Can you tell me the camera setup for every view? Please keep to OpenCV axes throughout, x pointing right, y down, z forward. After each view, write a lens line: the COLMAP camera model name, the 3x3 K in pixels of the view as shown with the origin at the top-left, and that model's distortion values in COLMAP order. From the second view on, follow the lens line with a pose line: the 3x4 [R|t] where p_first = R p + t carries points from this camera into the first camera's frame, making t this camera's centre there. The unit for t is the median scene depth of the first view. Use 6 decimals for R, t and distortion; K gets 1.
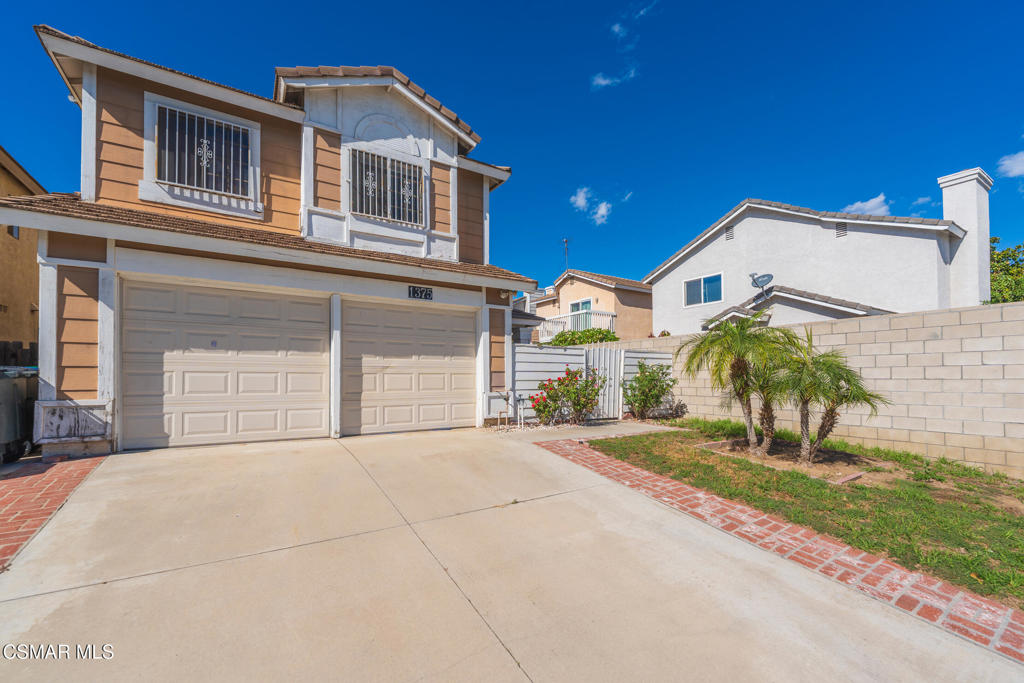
lens RADIAL K [[417.1, 0, 515.7], [0, 417.1, 372.1], [0, 0, 1]] dist [-0.004018, 0.000371]
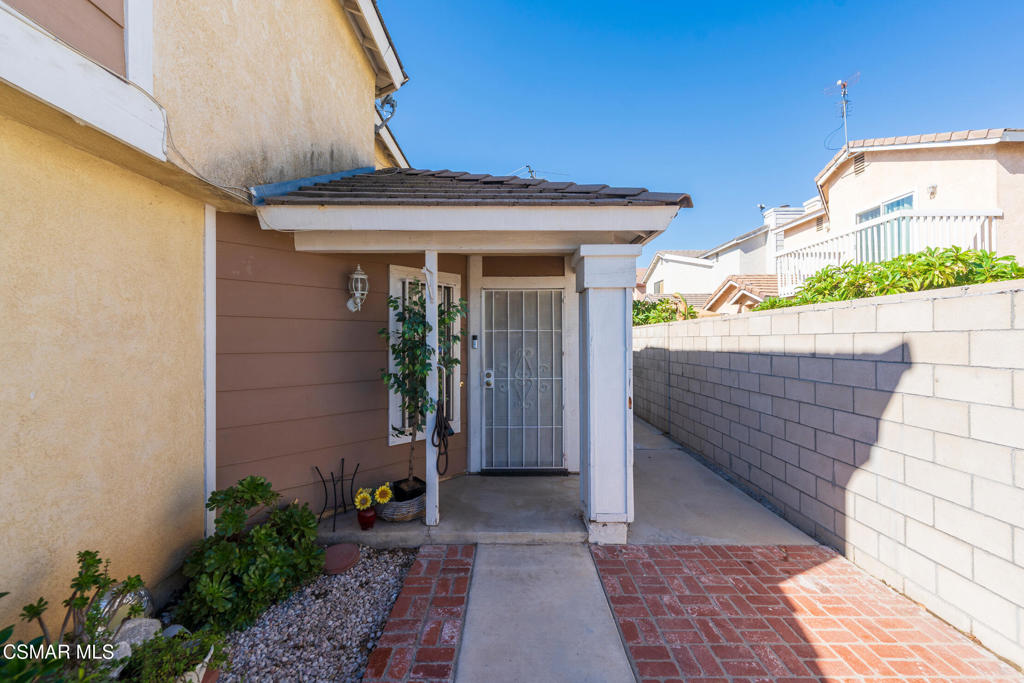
lens RADIAL K [[417.1, 0, 511.4], [0, 417.1, 339.2], [0, 0, 1]] dist [-0.004018, 0.000371]
pose [[0.838595, -0.004234, -0.544739, 0.206695], [0.009044, 0.999940, 0.006151, -0.084153], [0.544680, -0.010085, 0.838583, 1.315902]]
